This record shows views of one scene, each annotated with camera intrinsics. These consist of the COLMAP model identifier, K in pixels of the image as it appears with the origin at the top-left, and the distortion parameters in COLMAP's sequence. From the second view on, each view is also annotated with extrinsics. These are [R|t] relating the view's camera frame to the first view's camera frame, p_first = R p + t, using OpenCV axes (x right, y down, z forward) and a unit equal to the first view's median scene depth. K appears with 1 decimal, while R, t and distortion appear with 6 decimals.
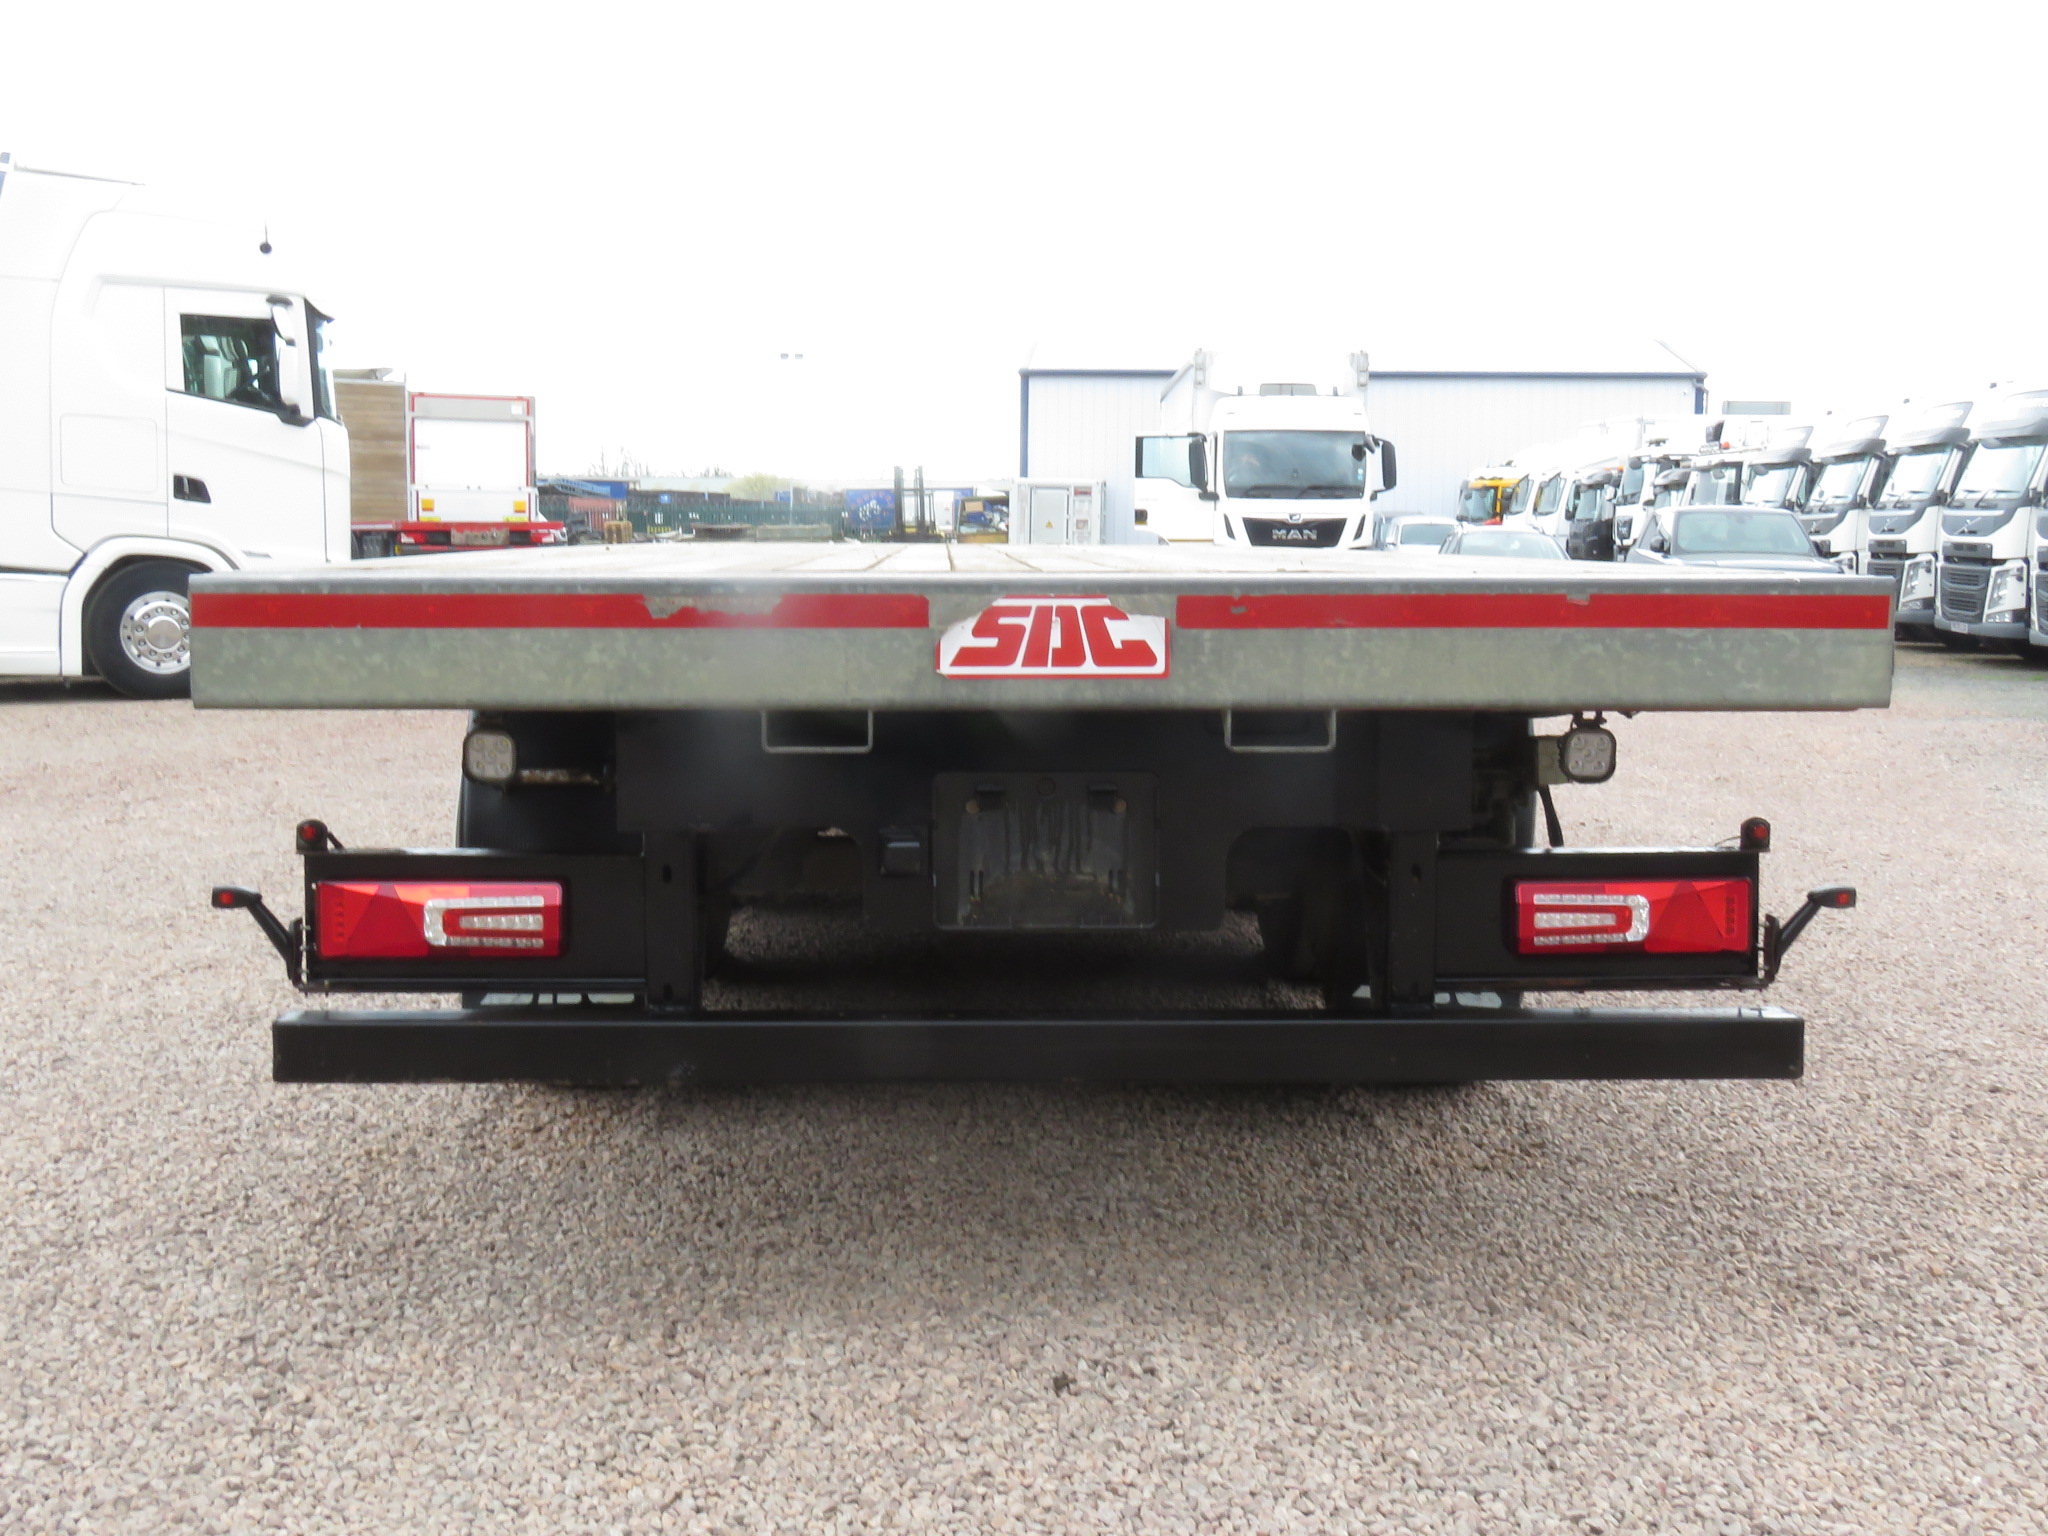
lens RADIAL K [[2345.8, 0, 1024.0], [0, 2345.8, 768.0], [0, 0, 1]] dist [-0.000816, -0.020895]
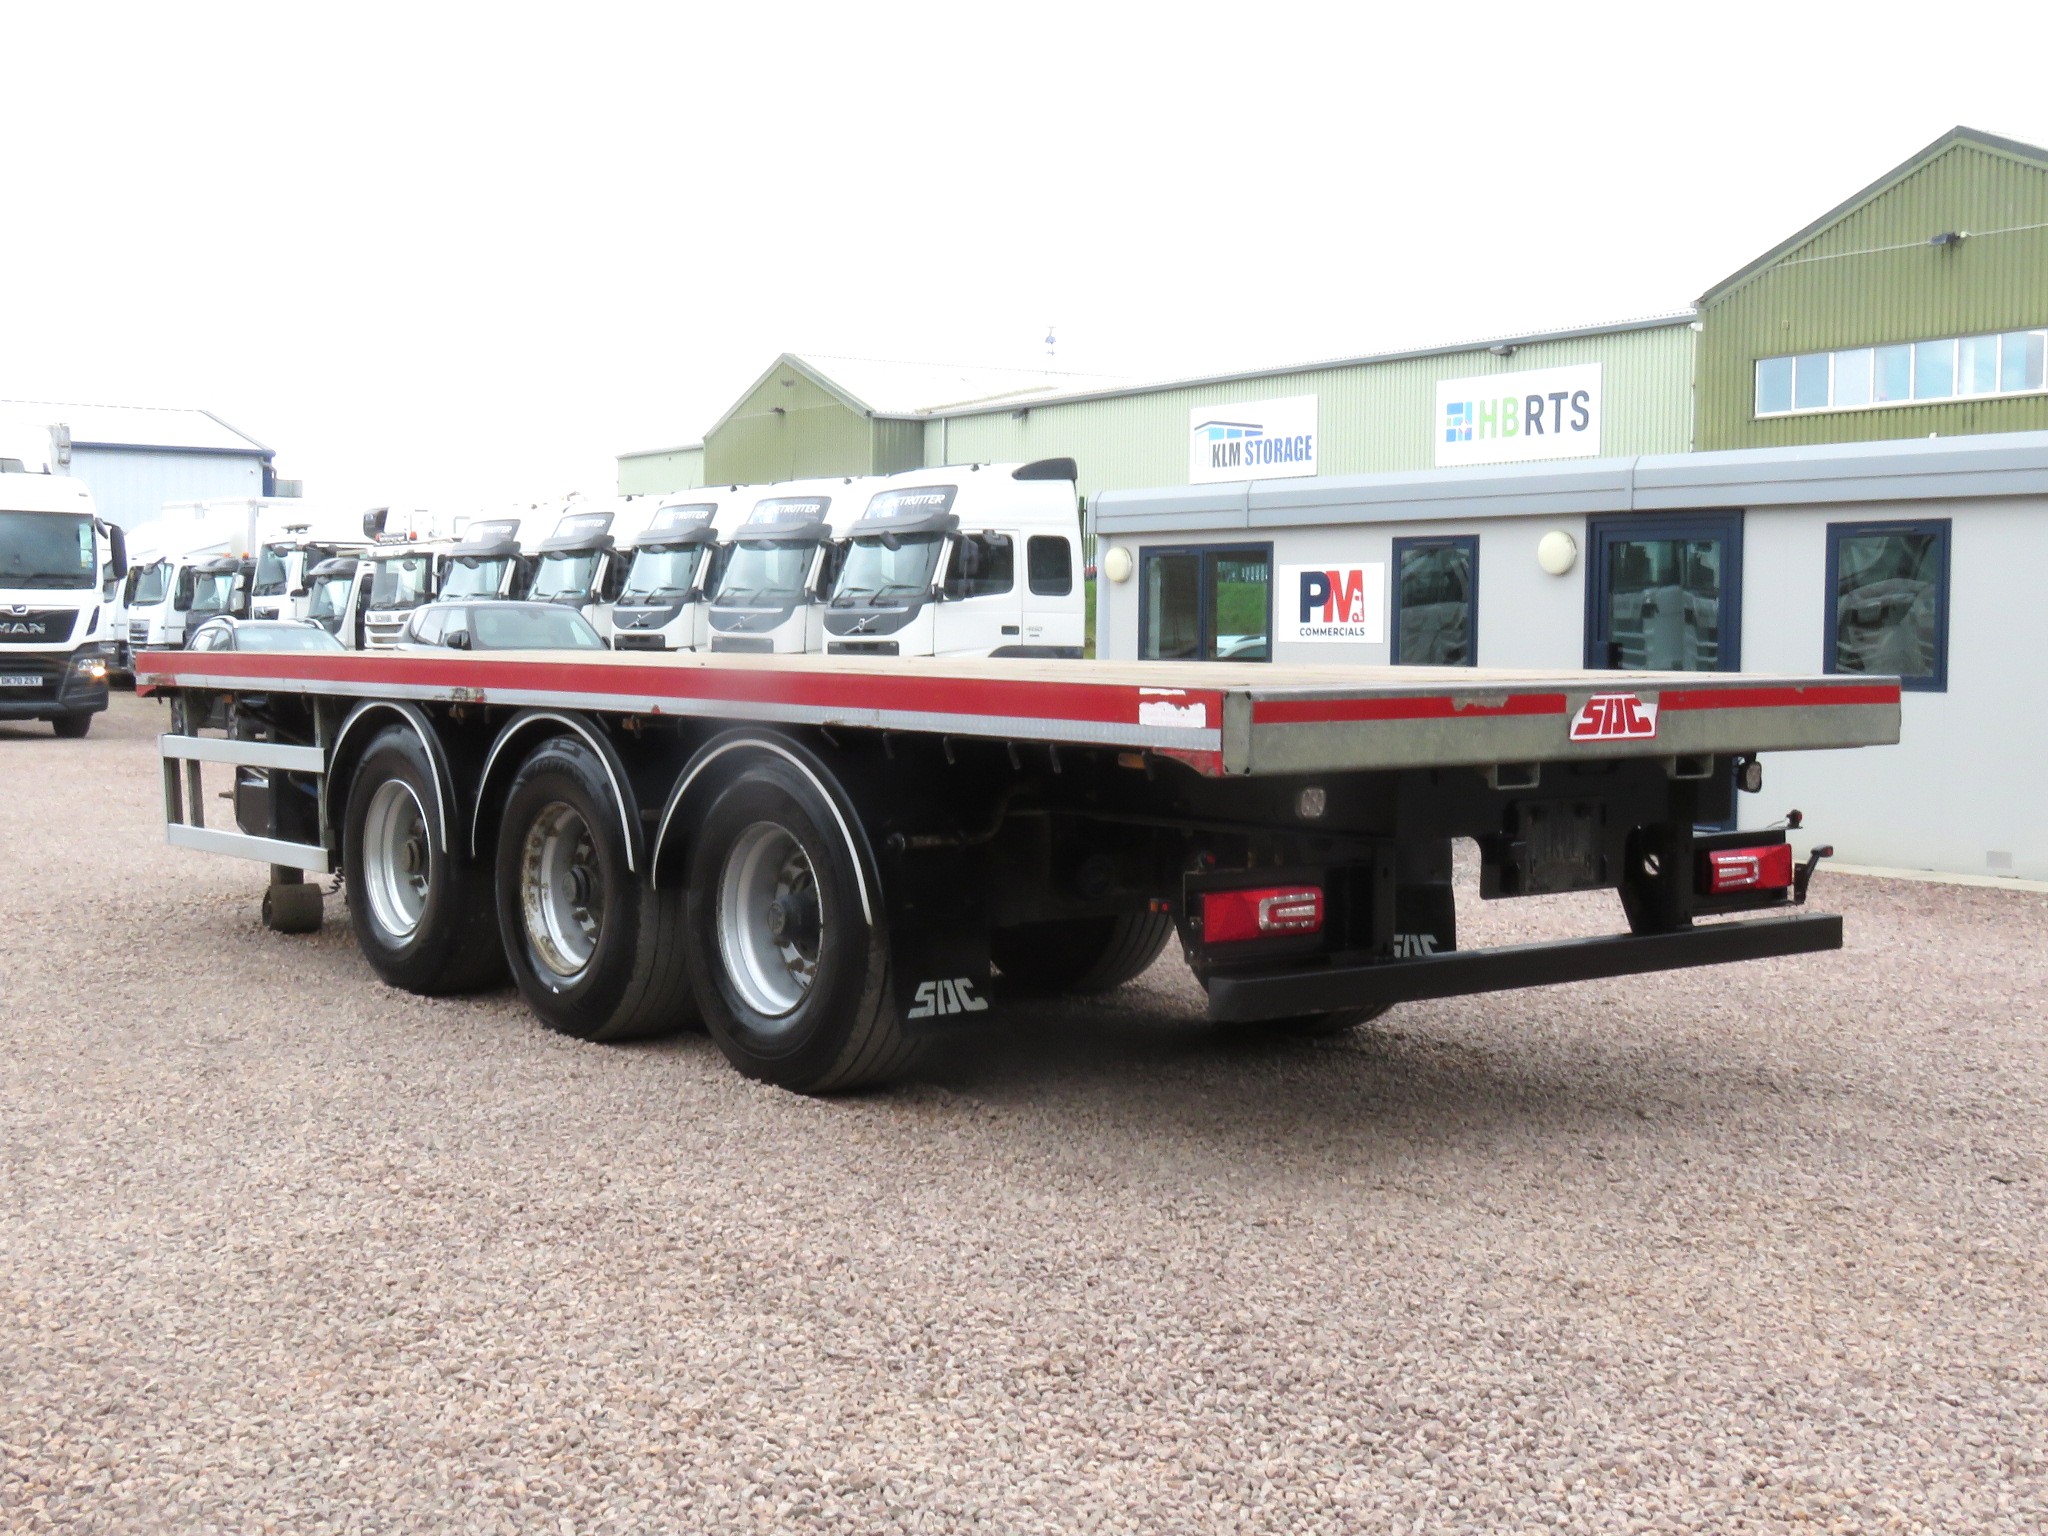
lens RADIAL K [[2628.3, 0, 1060.2], [0, 2628.3, 840.7], [0, 0, 1]] dist [0.070984, -0.013859]
pose [[0.798890, -0.050249, 0.599374, -1.350460], [0.059982, 0.998192, 0.003736, 0.003662], [-0.598478, 0.032967, 0.800460, -0.287047]]
